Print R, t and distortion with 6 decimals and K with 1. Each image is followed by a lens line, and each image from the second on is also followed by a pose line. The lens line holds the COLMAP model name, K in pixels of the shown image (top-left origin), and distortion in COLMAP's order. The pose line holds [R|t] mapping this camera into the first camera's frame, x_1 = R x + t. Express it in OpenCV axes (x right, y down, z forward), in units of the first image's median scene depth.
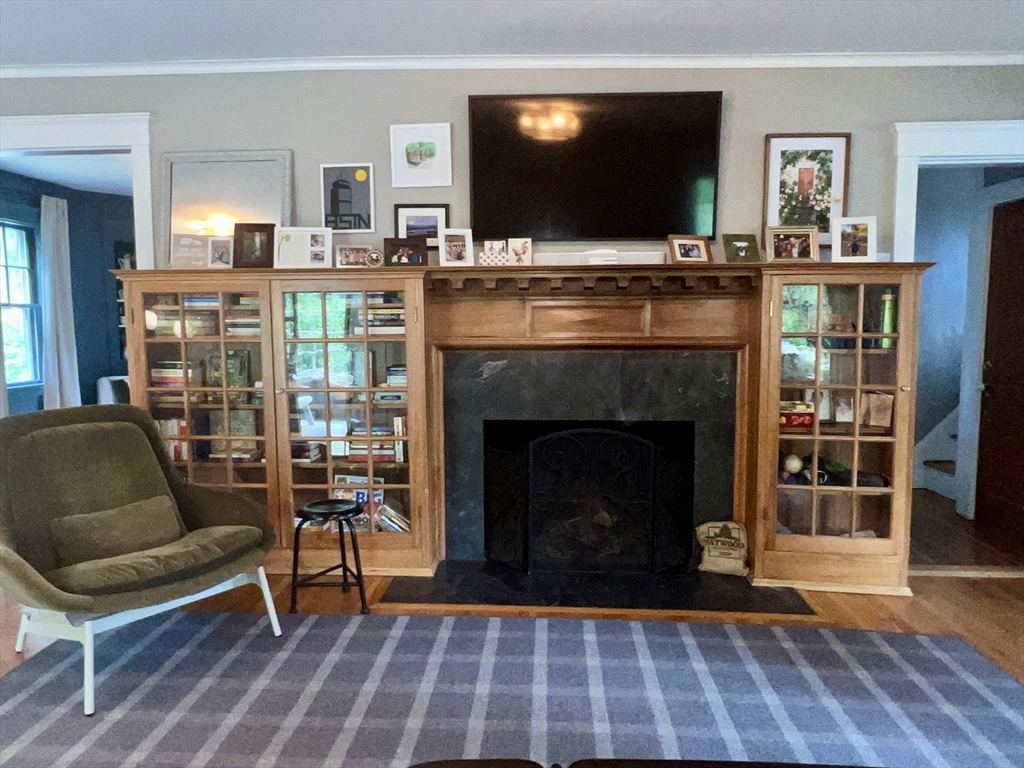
lens RADIAL K [[722.7, 0, 508.0], [0, 722.7, 385.0], [0, 0, 1]] dist [0.009660, -0.008575]
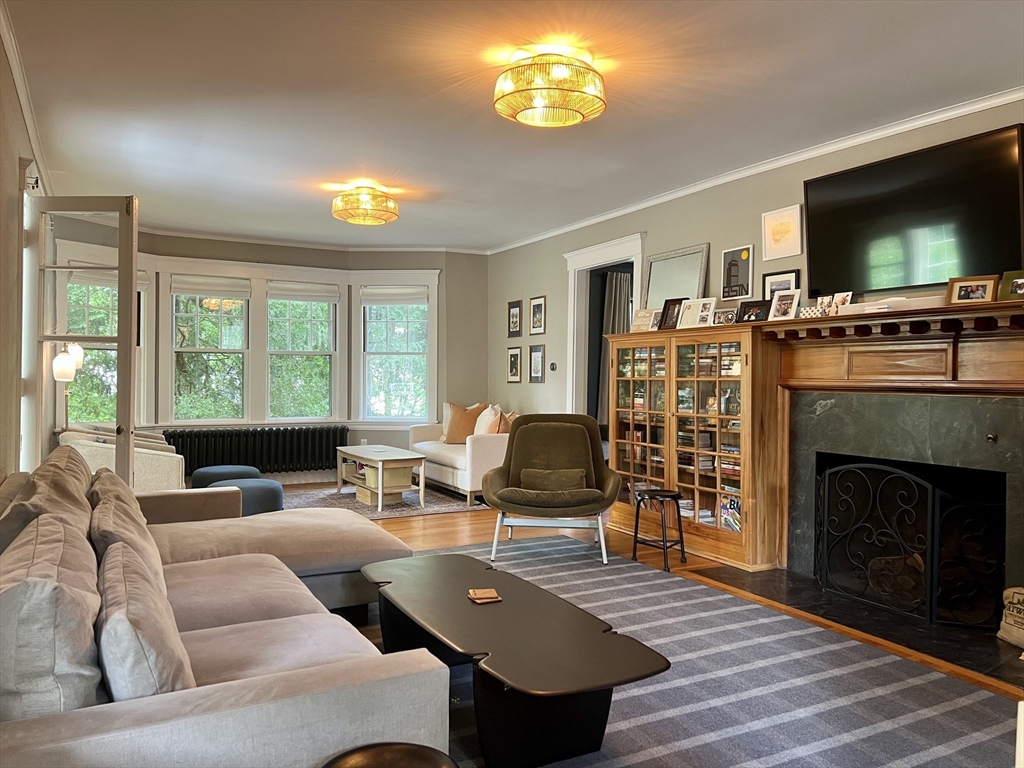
lens RADIAL K [[786.7, 0, 522.4], [0, 786.7, 378.9], [0, 0, 1]] dist [0.039942, -0.016692]
pose [[0.520883, 0.009827, -0.853572, 0.840432], [-0.089165, 0.995090, -0.042955, 0.031229], [0.848959, 0.098483, 0.519202, -0.061229]]
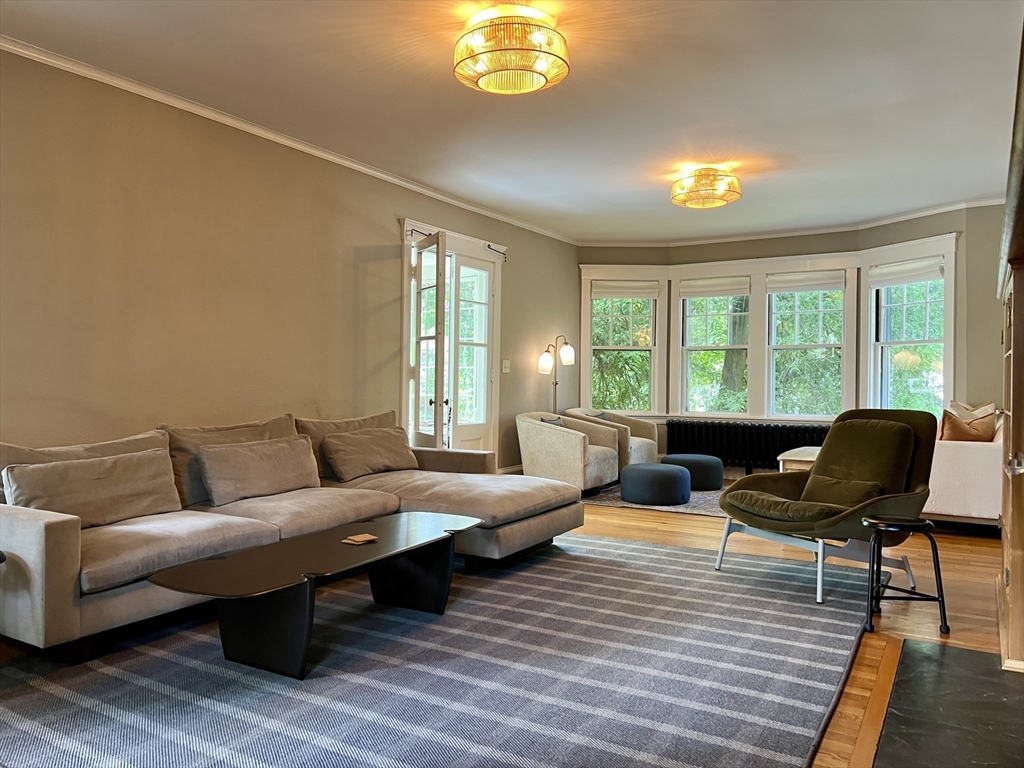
lens RADIAL K [[786.7, 0, 492.1], [0, 786.7, 382.9], [0, 0, 1]] dist [0.039942, -0.016692]
pose [[-0.489552, 0.001823, -0.871972, 0.862290], [-0.086022, 0.995019, 0.050376, -0.022035], [0.867720, 0.099671, -0.486957, 0.919440]]
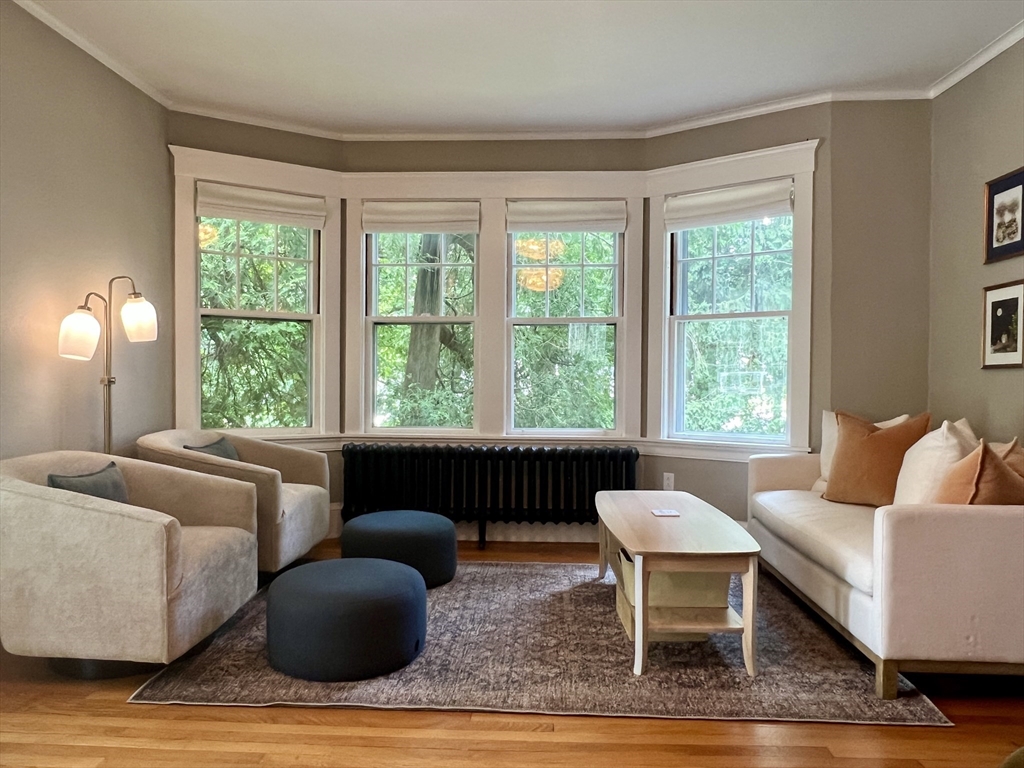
lens RADIAL K [[722.7, 0, 507.5], [0, 722.7, 389.9], [0, 0, 1]] dist [0.009660, -0.008575]
pose [[0.003766, 0.024756, -0.999686, -0.232174], [-0.100575, 0.994634, 0.024252, 0.013087], [0.994922, 0.100452, 0.006235, 0.495697]]
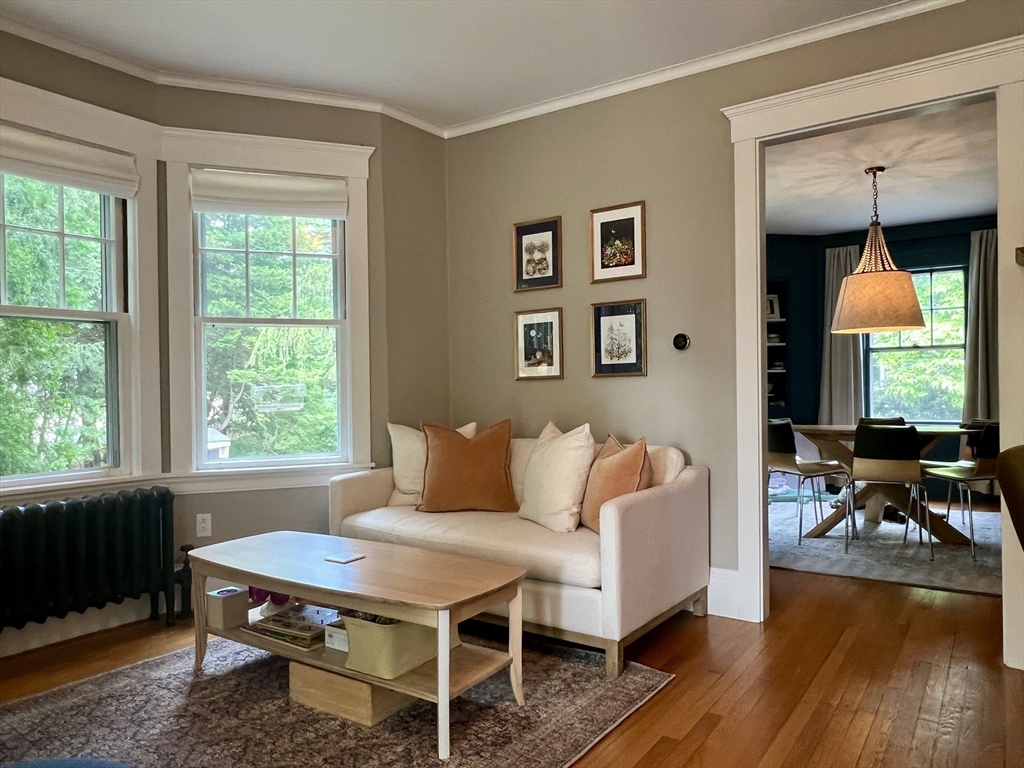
lens RADIAL K [[722.7, 0, 503.4], [0, 722.7, 389.9], [0, 0, 1]] dist [0.009660, -0.008575]
pose [[0.845223, -0.005149, -0.534389, -0.586820], [-0.040985, 0.996384, -0.074425, 0.044851], [0.532840, 0.084808, 0.841955, 0.171499]]
